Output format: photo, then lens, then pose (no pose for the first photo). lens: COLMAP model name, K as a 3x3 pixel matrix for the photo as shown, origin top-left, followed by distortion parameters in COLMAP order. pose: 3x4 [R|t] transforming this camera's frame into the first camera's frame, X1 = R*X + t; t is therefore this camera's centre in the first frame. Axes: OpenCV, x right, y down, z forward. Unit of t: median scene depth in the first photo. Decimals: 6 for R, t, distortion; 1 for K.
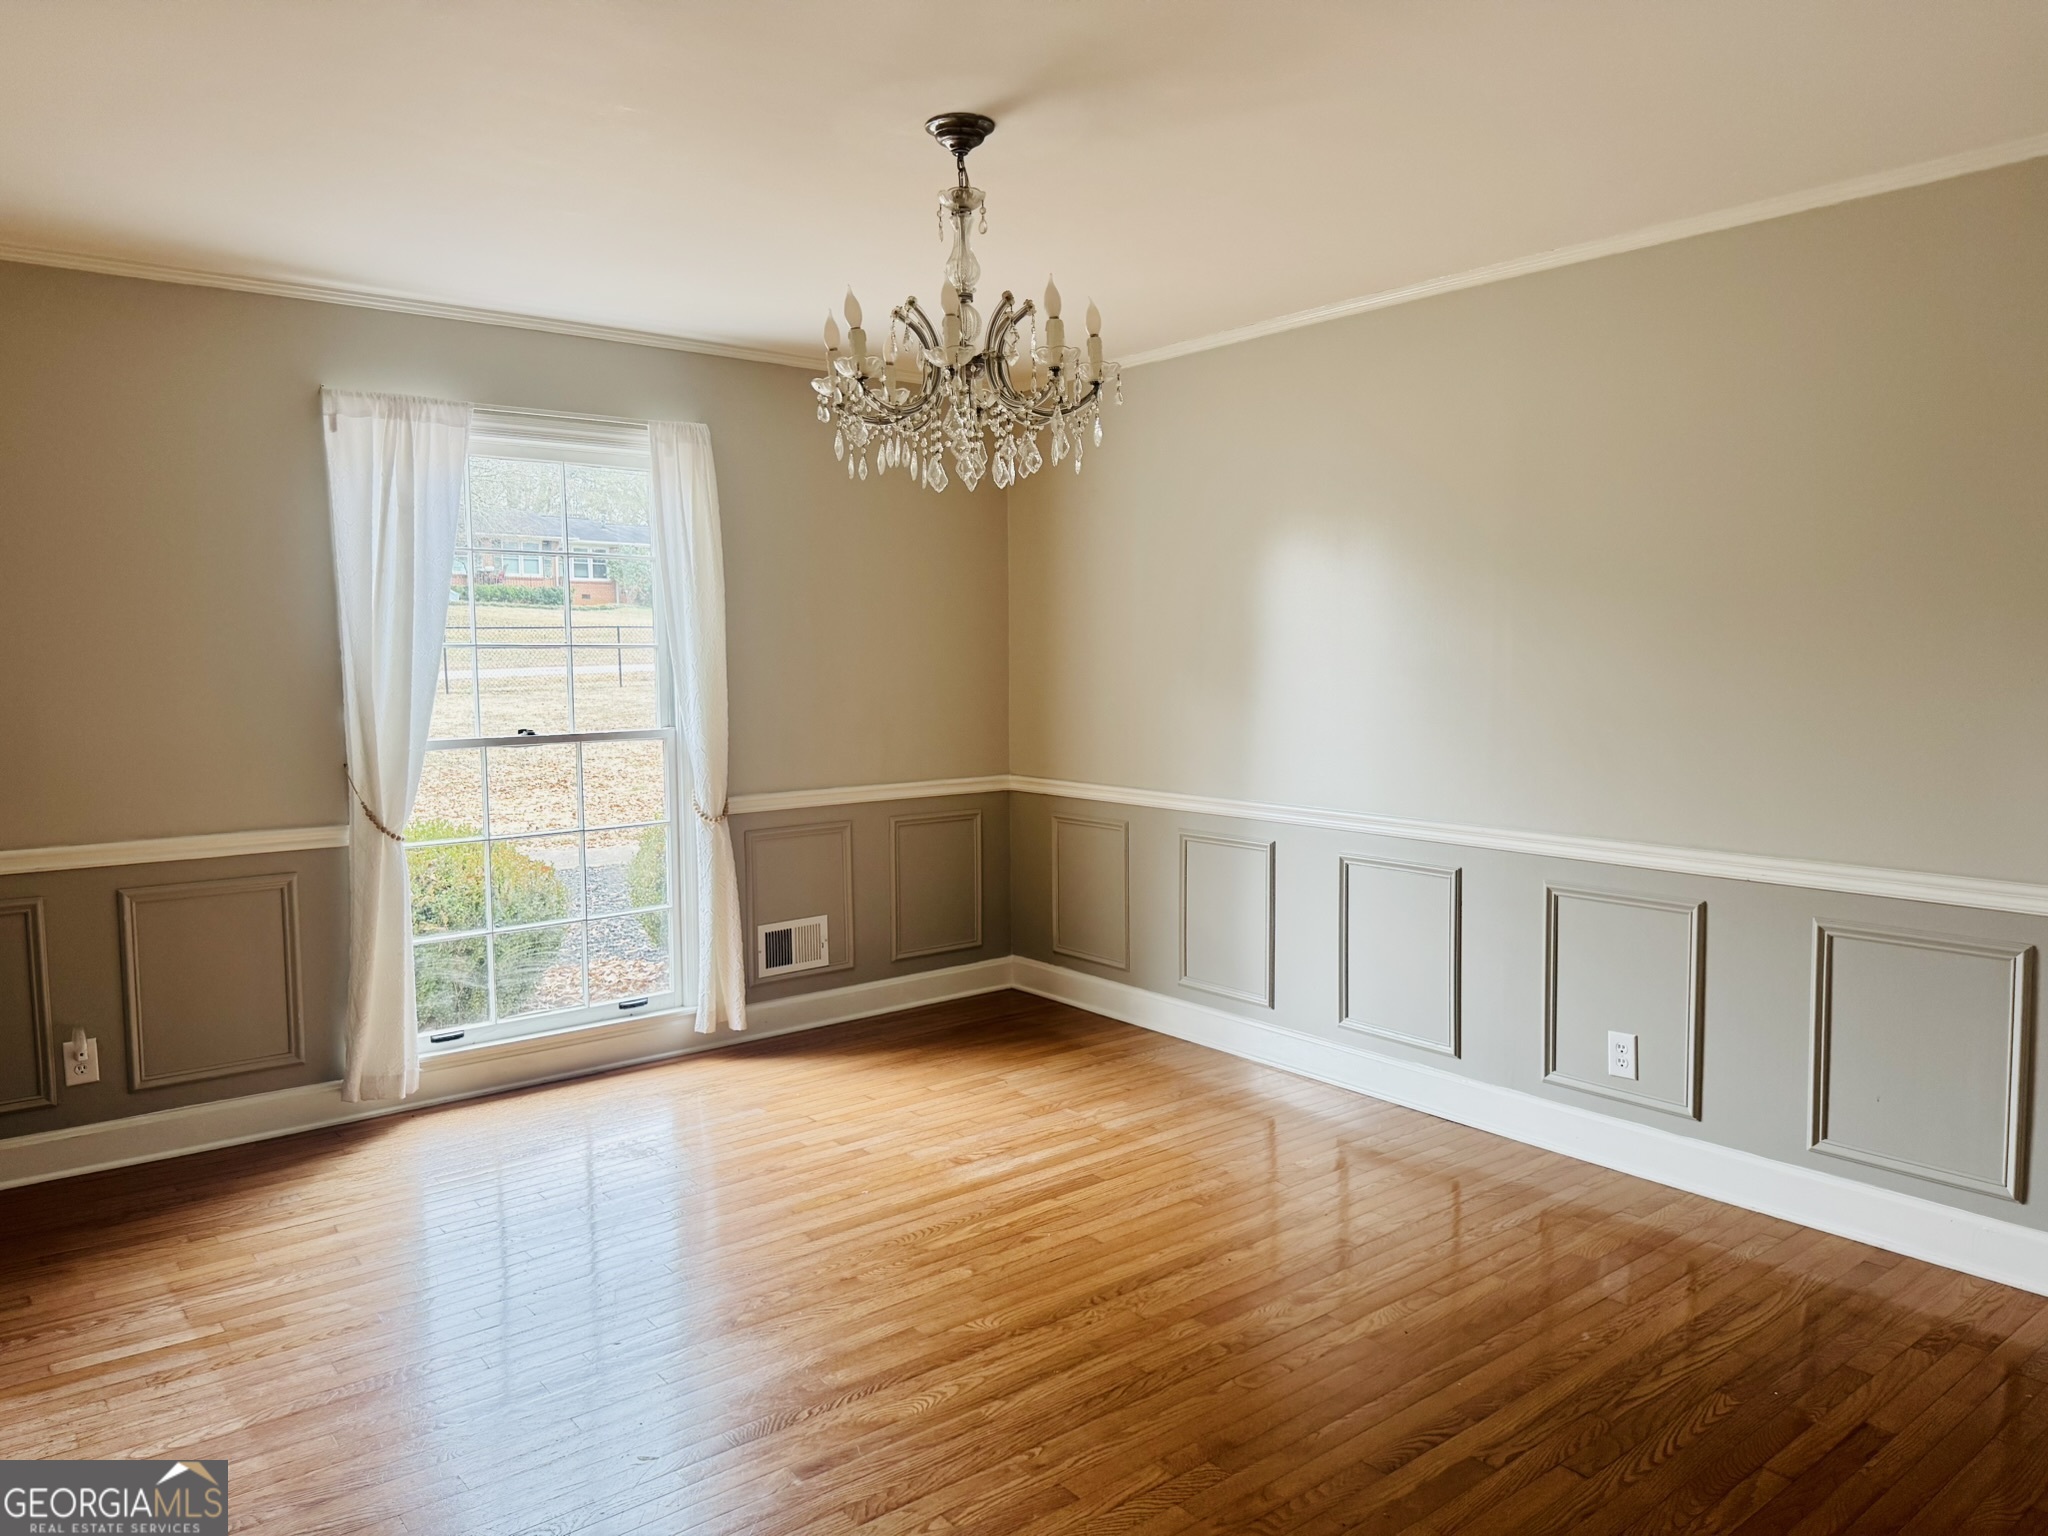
lens RADIAL K [[1437.4, 0, 1014.7], [0, 1437.4, 758.3], [0, 0, 1]] dist [0.035595, -0.044331]
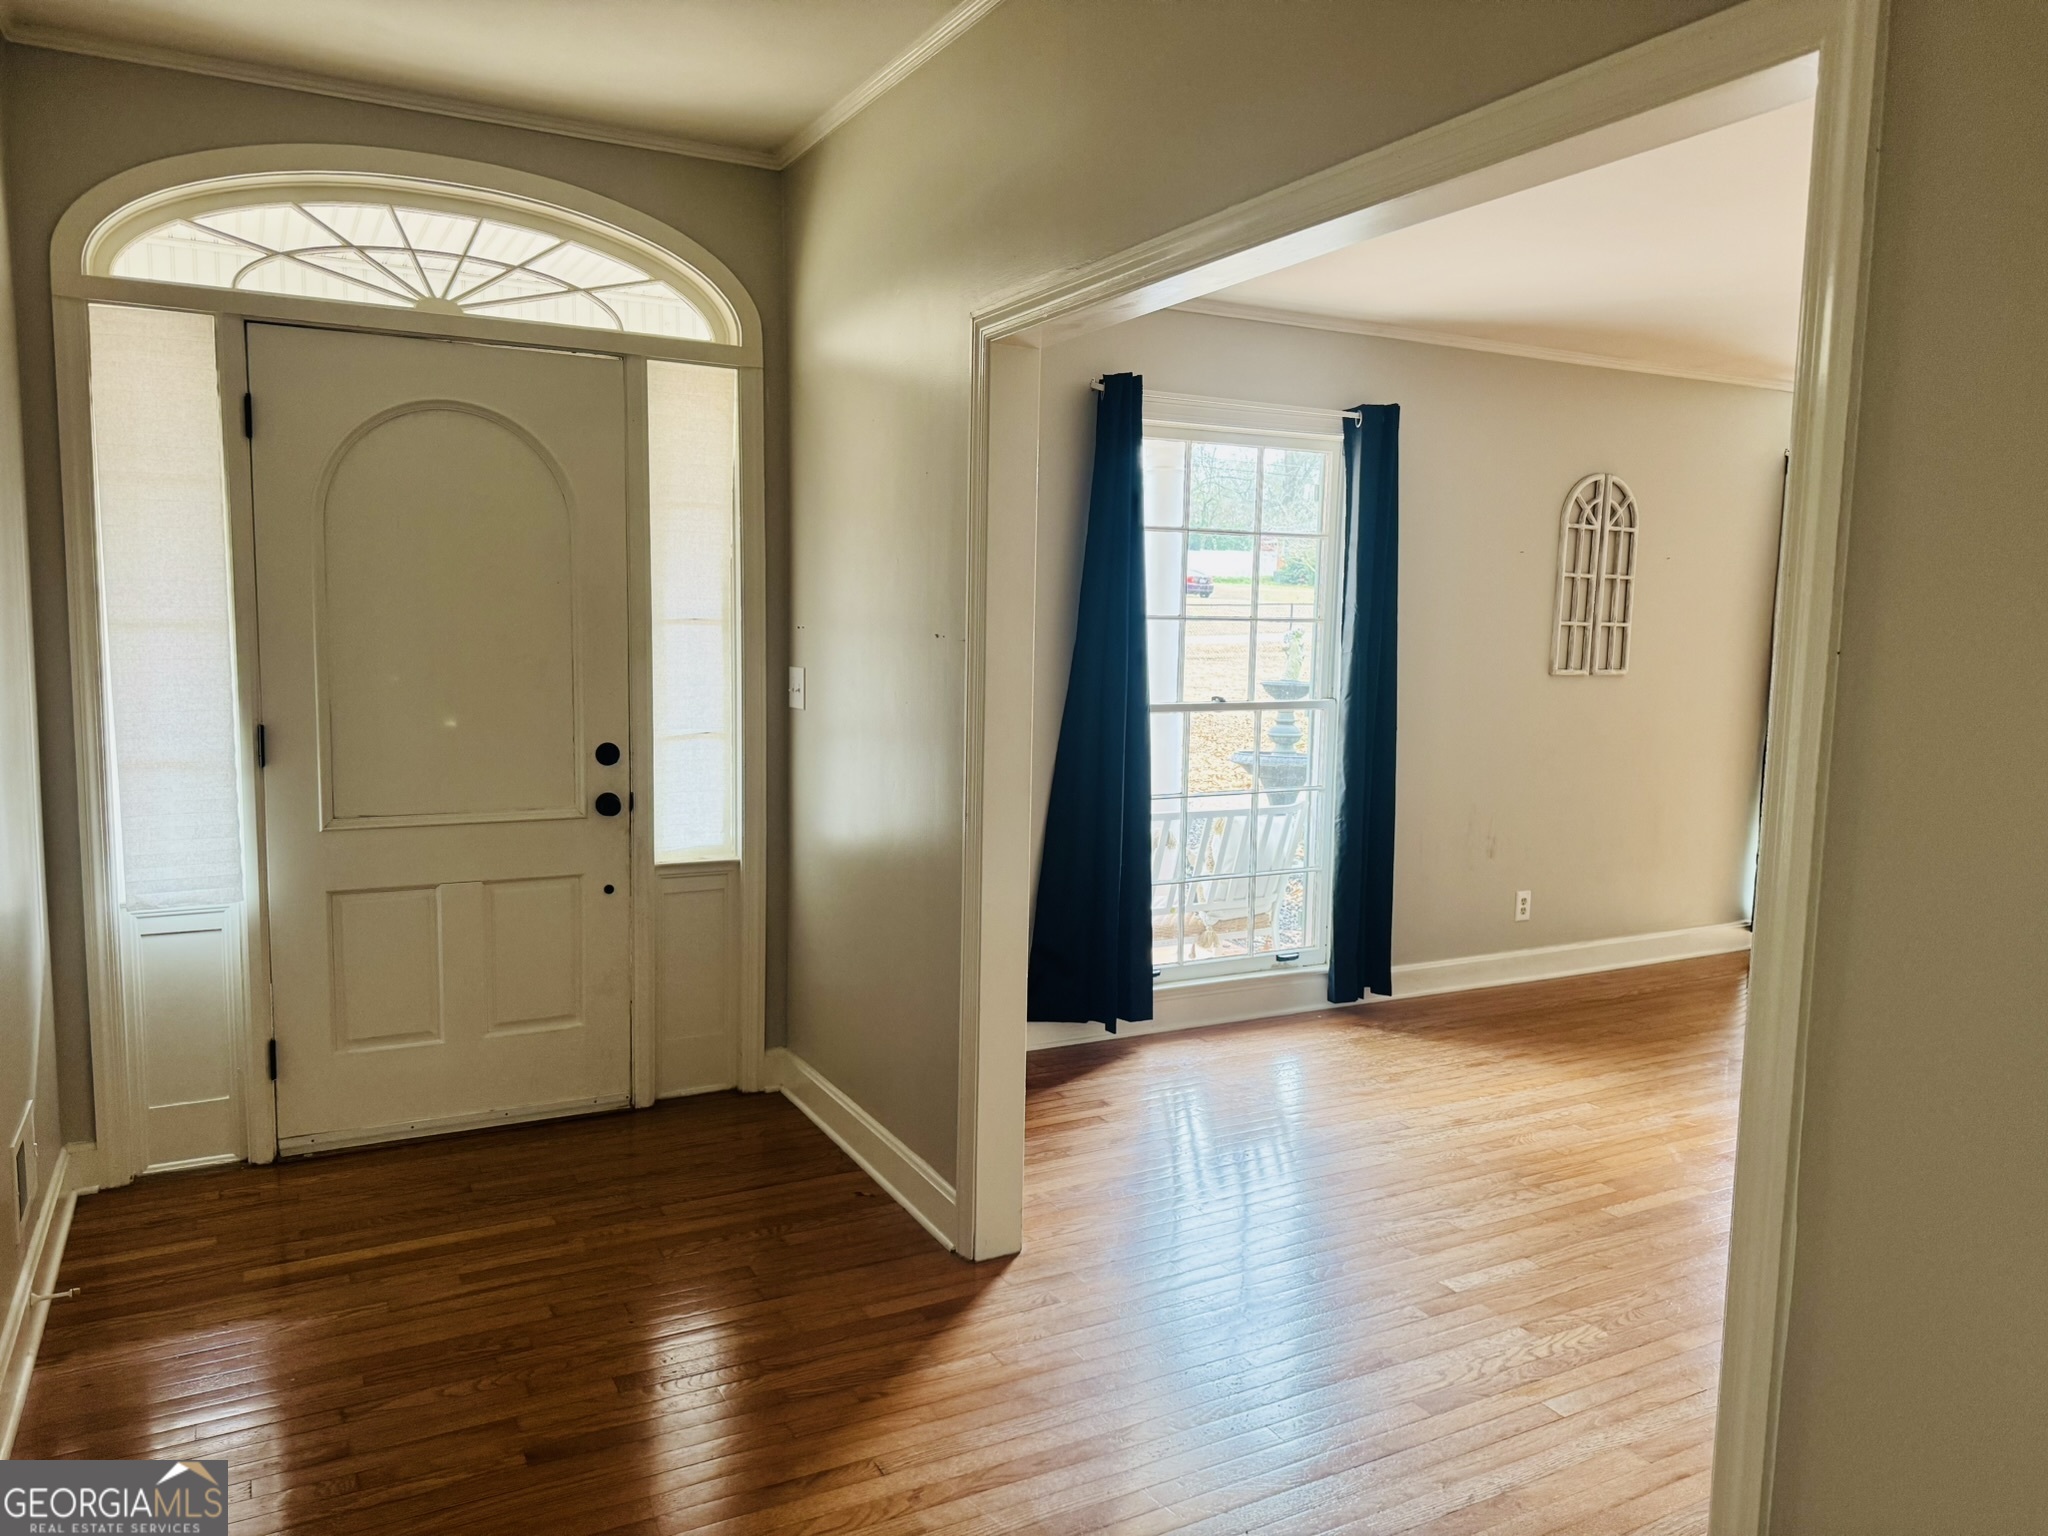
lens RADIAL K [[1437.4, 0, 1028.2], [0, 1437.4, 762.1], [0, 0, 1]] dist [0.035595, -0.044331]
pose [[0.981318, 0.043885, -0.187323, -0.298745], [-0.039263, 0.998828, 0.028314, 0.003520], [0.188346, -0.020430, 0.981890, -0.038193]]
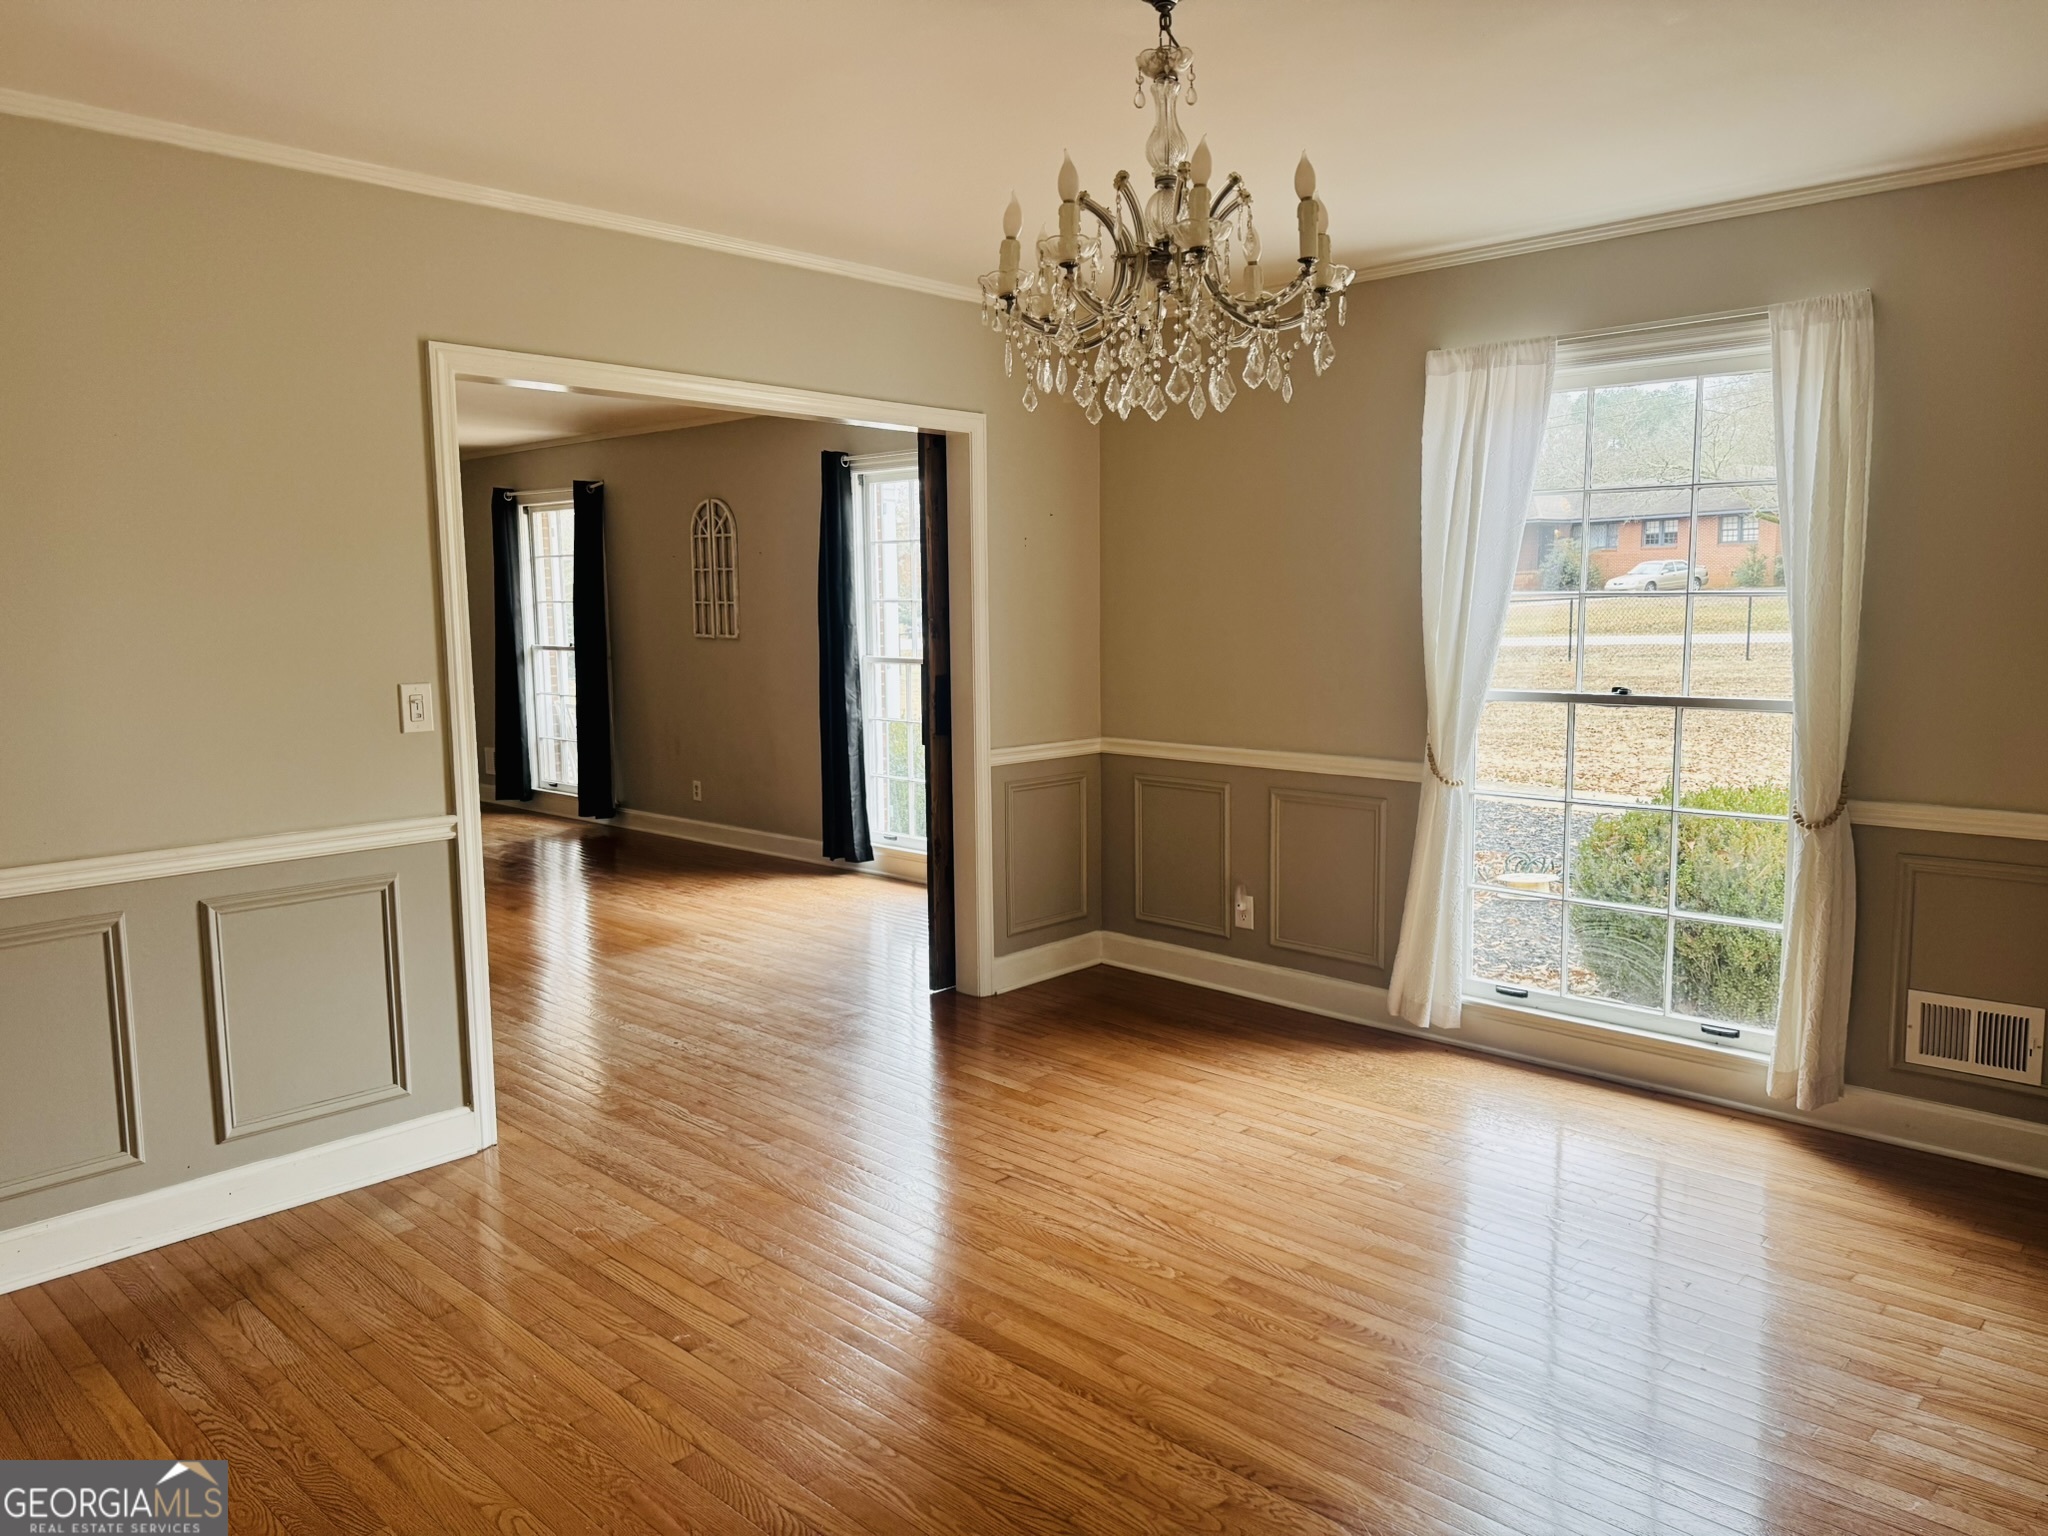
lens RADIAL K [[1437.4, 0, 1034.6], [0, 1437.4, 760.0], [0, 0, 1]] dist [0.035595, -0.044331]
pose [[0.130030, 0.117351, -0.984541, 0.542721], [-0.073374, 0.991387, 0.108477, -0.049758], [0.988791, 0.058135, 0.137521, 0.557497]]
